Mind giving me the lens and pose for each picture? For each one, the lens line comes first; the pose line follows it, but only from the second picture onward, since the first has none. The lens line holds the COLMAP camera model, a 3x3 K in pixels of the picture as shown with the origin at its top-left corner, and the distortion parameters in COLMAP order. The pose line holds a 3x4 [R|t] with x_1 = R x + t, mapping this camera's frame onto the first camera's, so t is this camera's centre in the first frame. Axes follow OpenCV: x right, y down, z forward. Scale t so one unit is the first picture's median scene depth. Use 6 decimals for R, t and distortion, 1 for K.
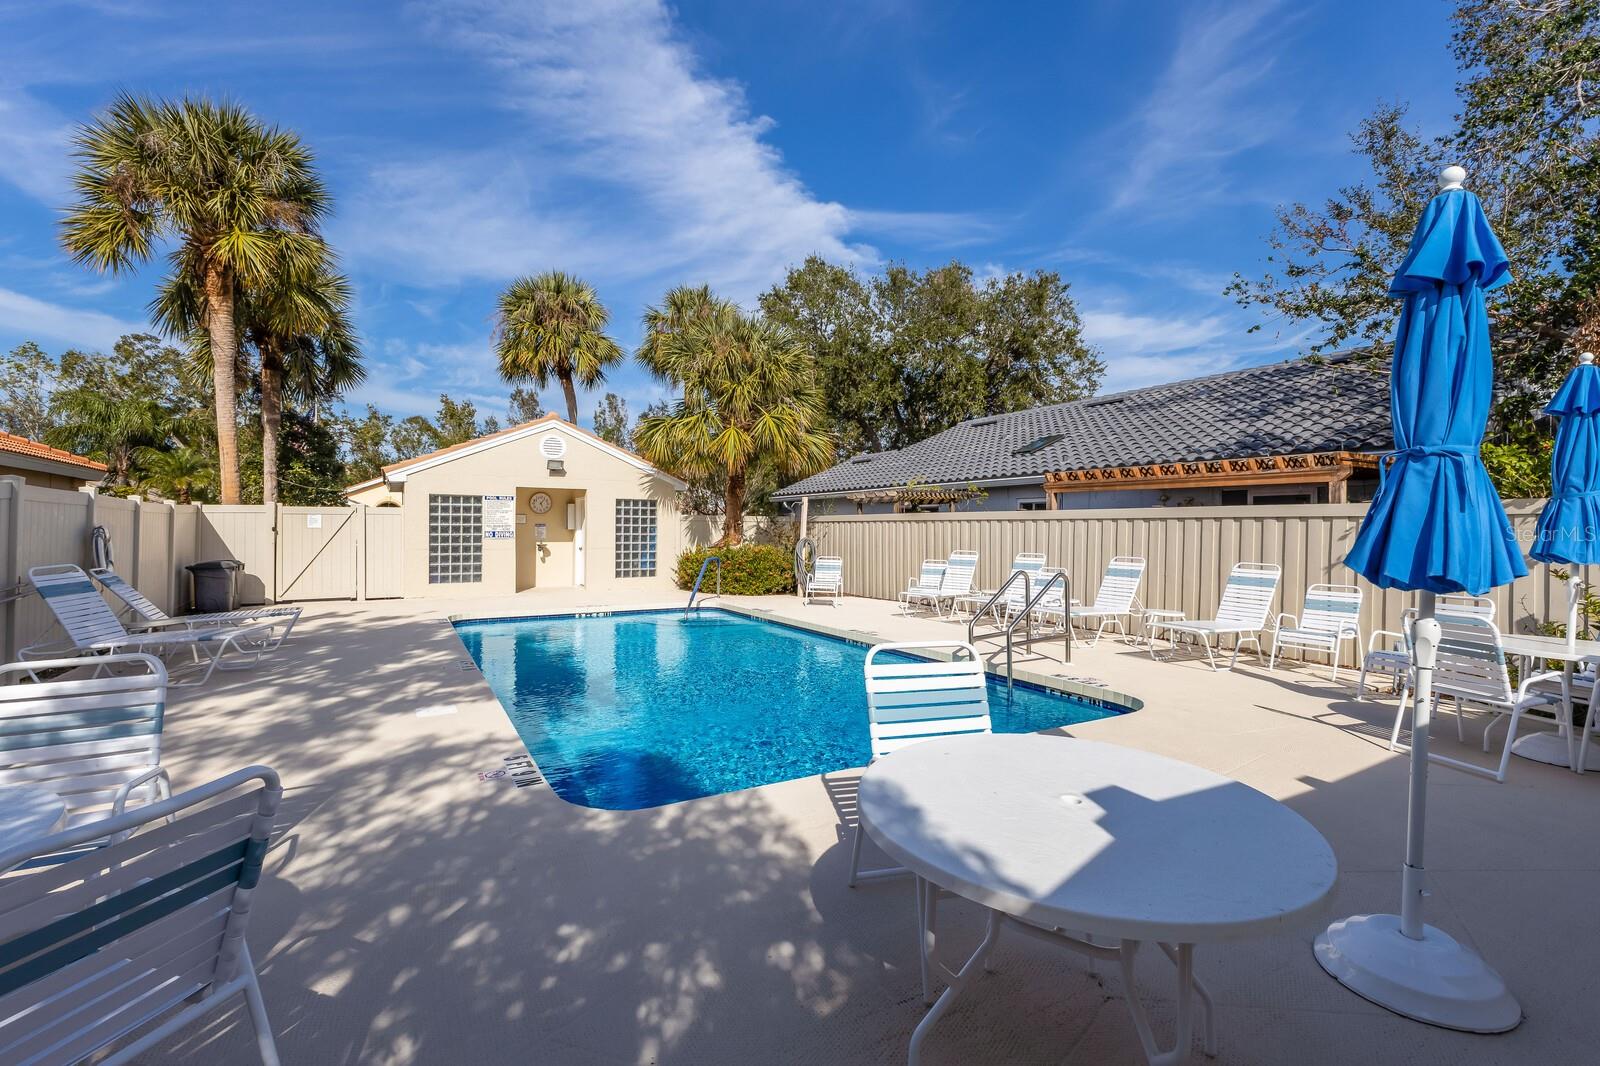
lens RADIAL K [[698.3, 0, 801.2], [0, 698.3, 514.5], [0, 0, 1]] dist [0.002975, -0.000324]
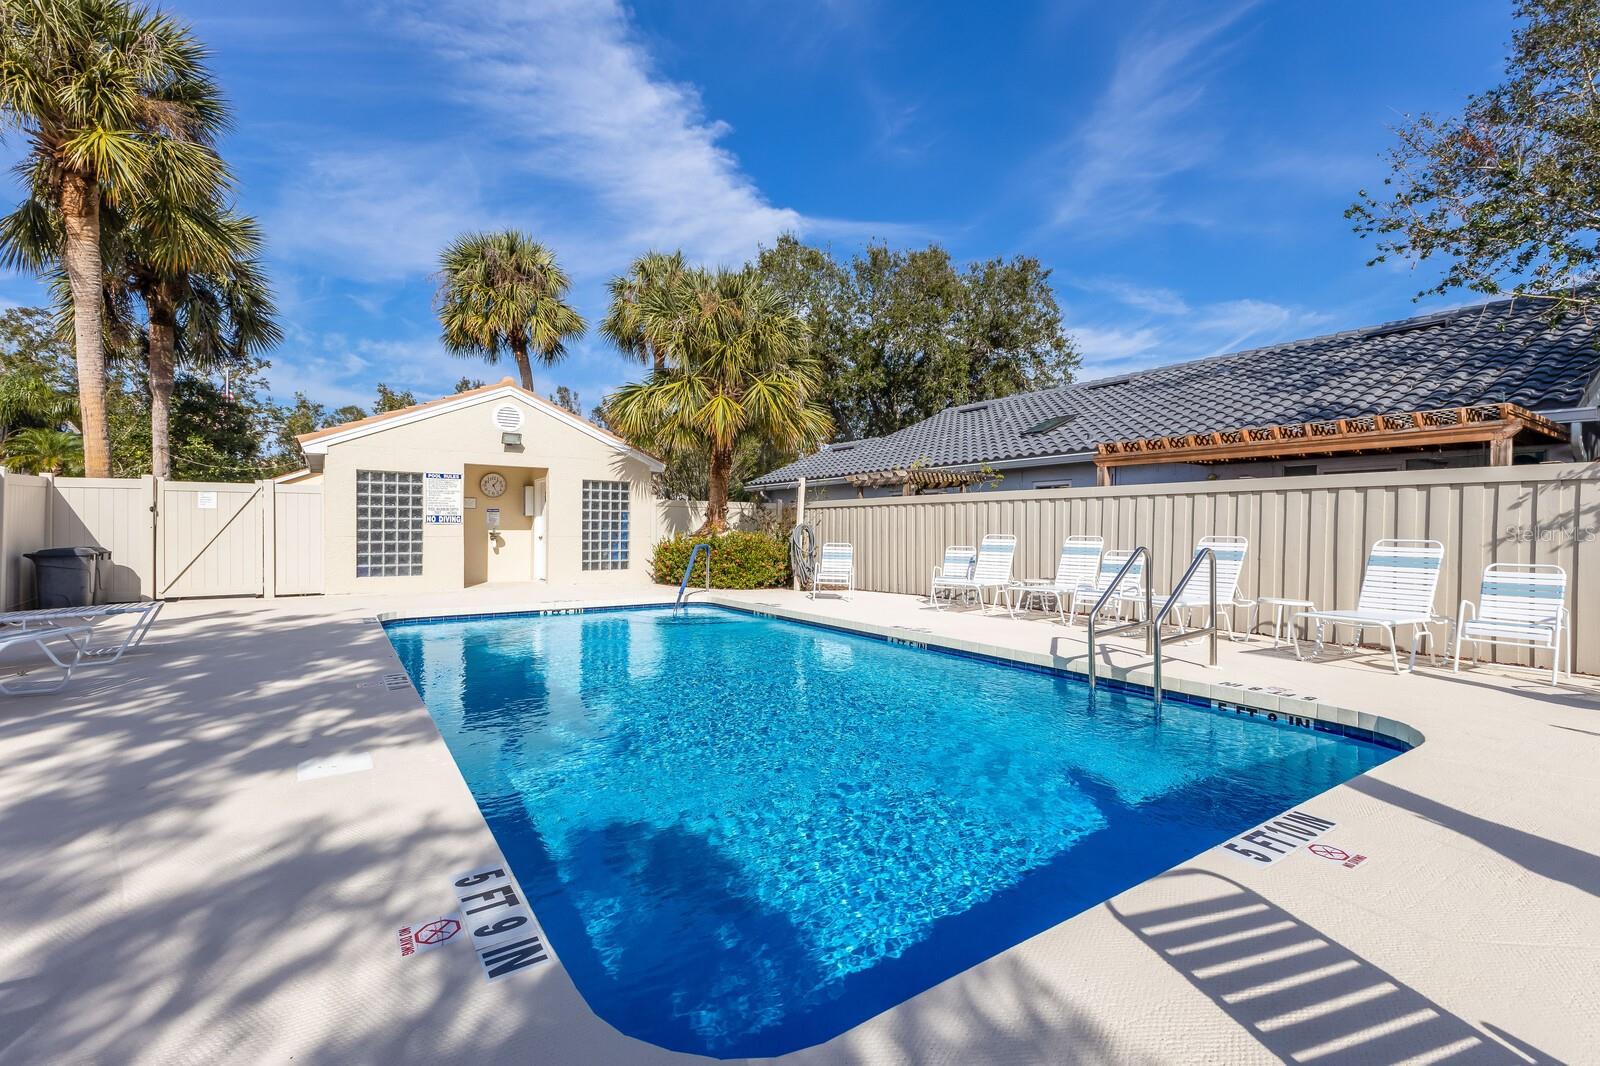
lens RADIAL K [[667.8, 0, 803.2], [0, 667.8, 509.6], [0, 0, 1]] dist [-0.003468, 0.004704]
pose [[0.996304, 0.004044, 0.085797, -0.059156], [-0.003013, 0.999922, -0.012145, 0.022768], [-0.085839, 0.011841, 0.996239, 0.136957]]
